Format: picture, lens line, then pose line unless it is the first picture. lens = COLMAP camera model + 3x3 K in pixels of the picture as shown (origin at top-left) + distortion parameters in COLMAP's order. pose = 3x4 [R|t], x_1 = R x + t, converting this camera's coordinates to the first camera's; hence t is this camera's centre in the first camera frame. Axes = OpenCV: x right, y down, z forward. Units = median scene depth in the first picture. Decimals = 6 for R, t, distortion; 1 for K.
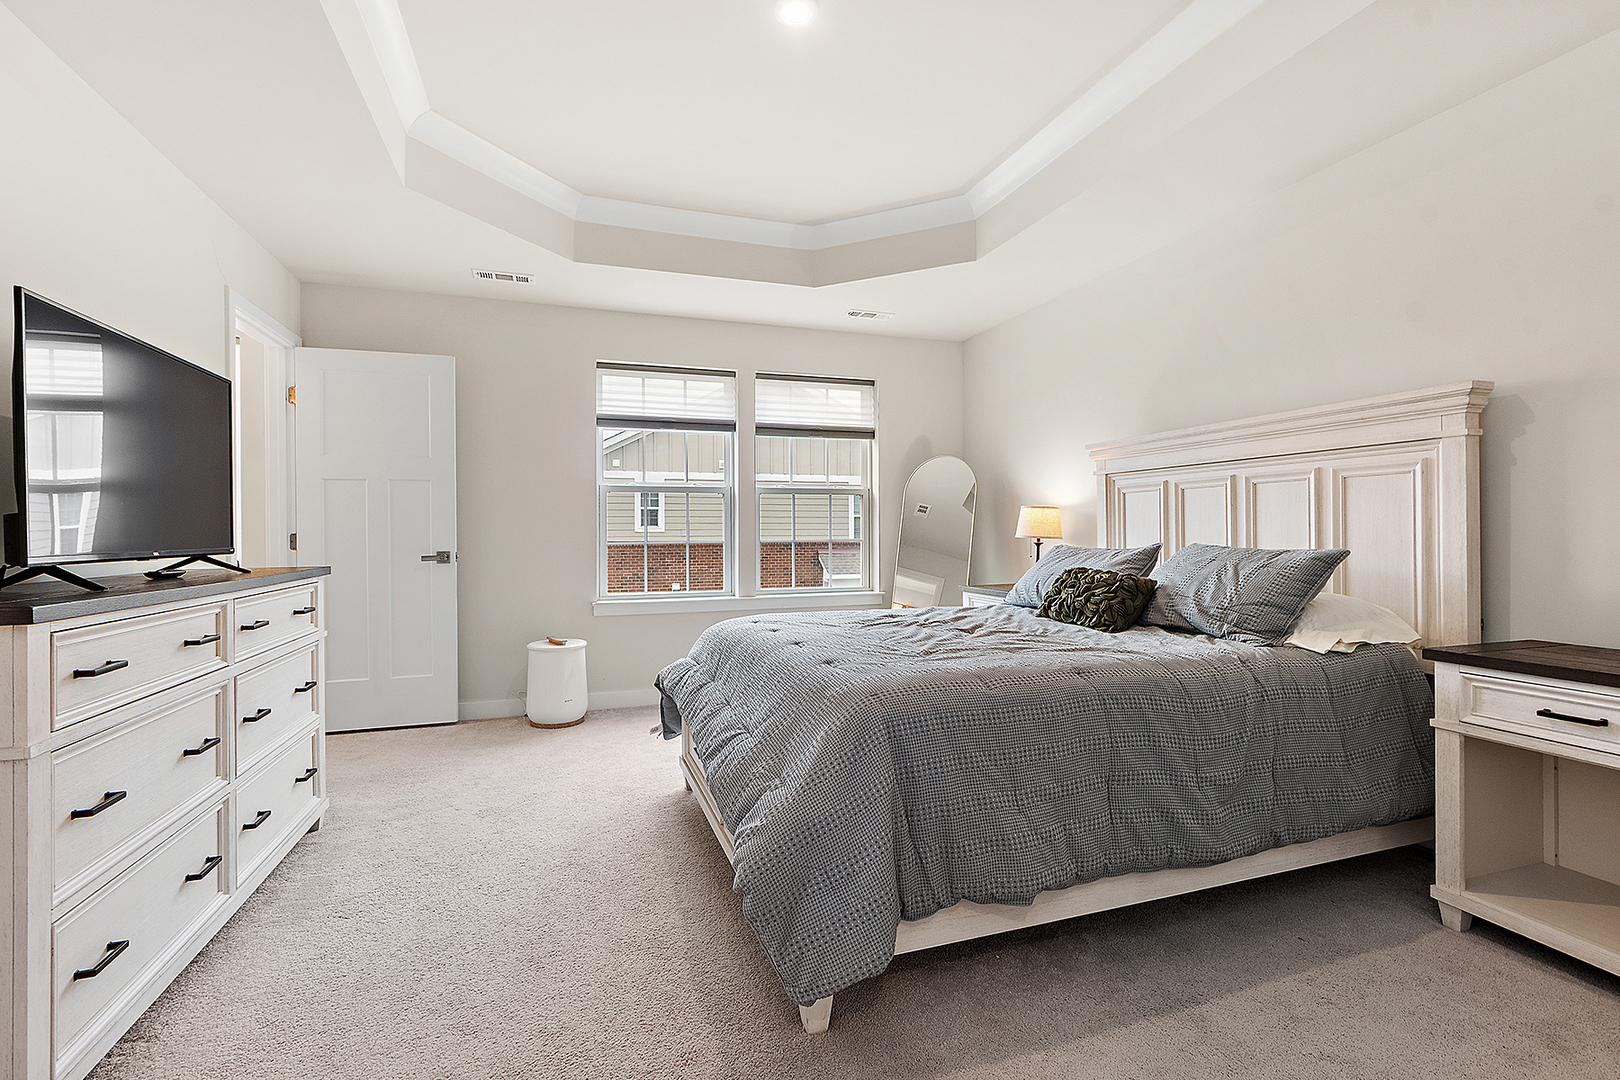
lens RADIAL K [[721.0, 0, 802.9], [0, 721.0, 549.1], [0, 0, 1]] dist [-0.001339, 0.000684]
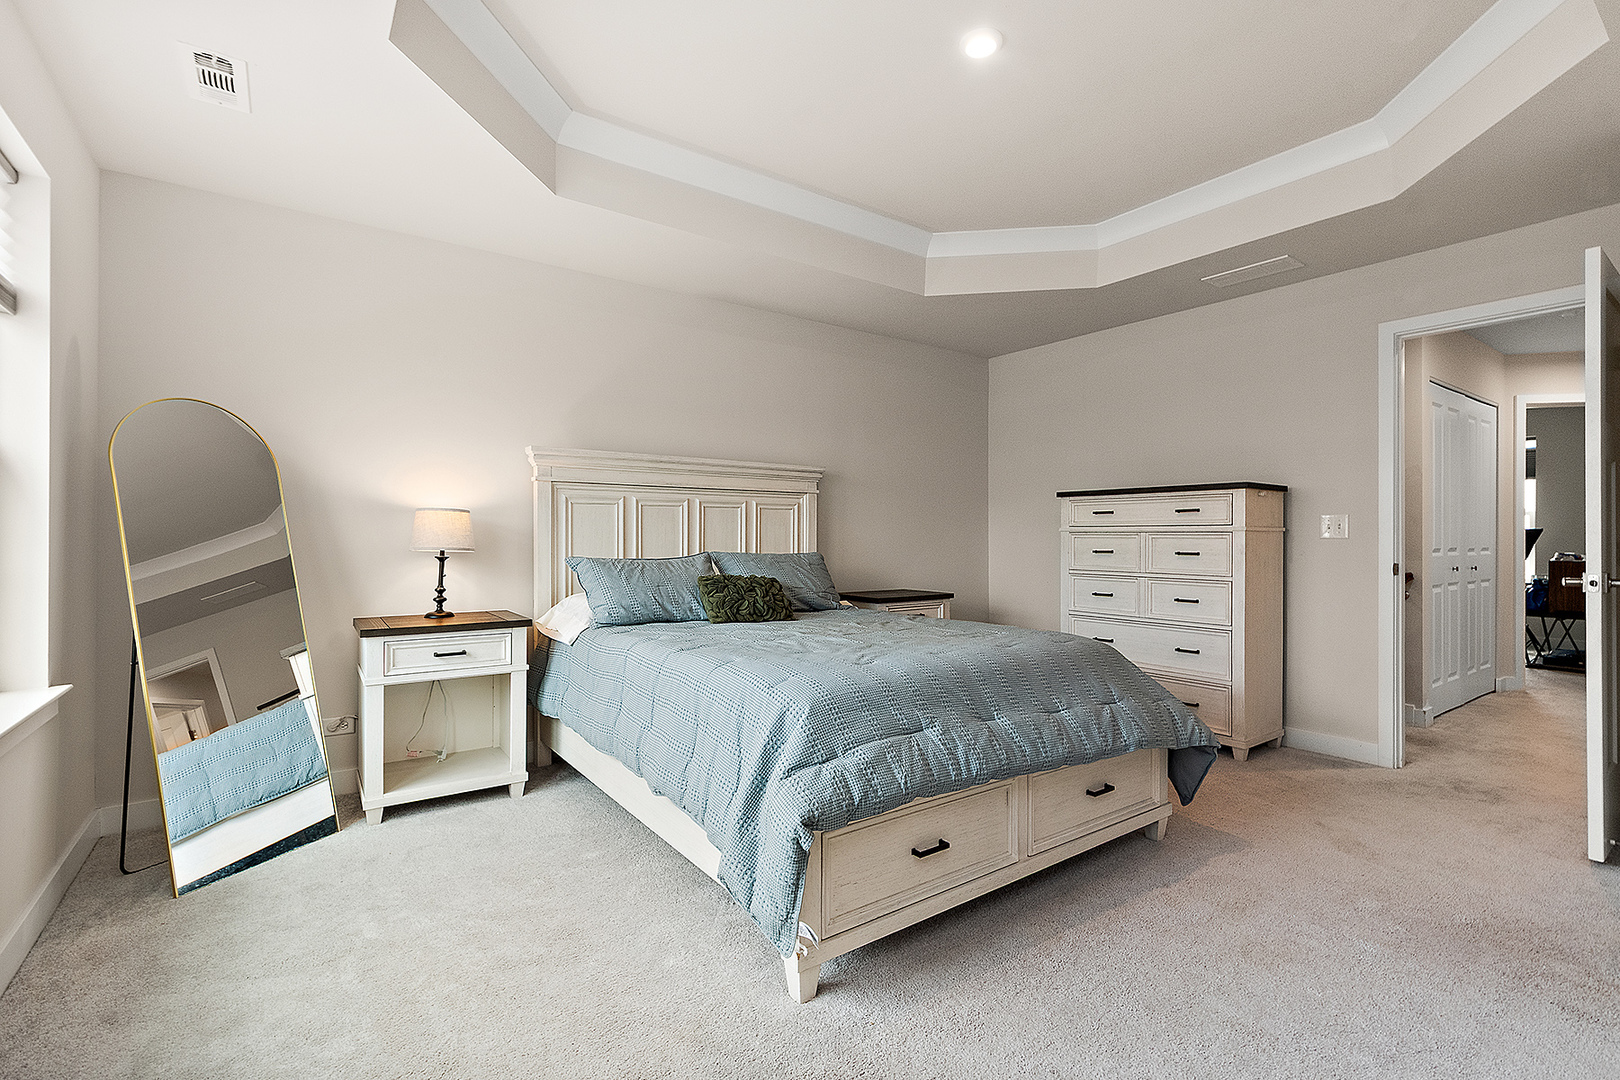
lens RADIAL K [[724.0, 0, 810.0], [0, 724.0, 537.5], [0, 0, 1]] dist [-0.000574, -0.000611]
pose [[-0.301750, 0.011118, 0.953322, -0.725212], [0.027108, 0.999628, -0.003078, -0.024482], [-0.953002, 0.024914, -0.301939, 1.220184]]
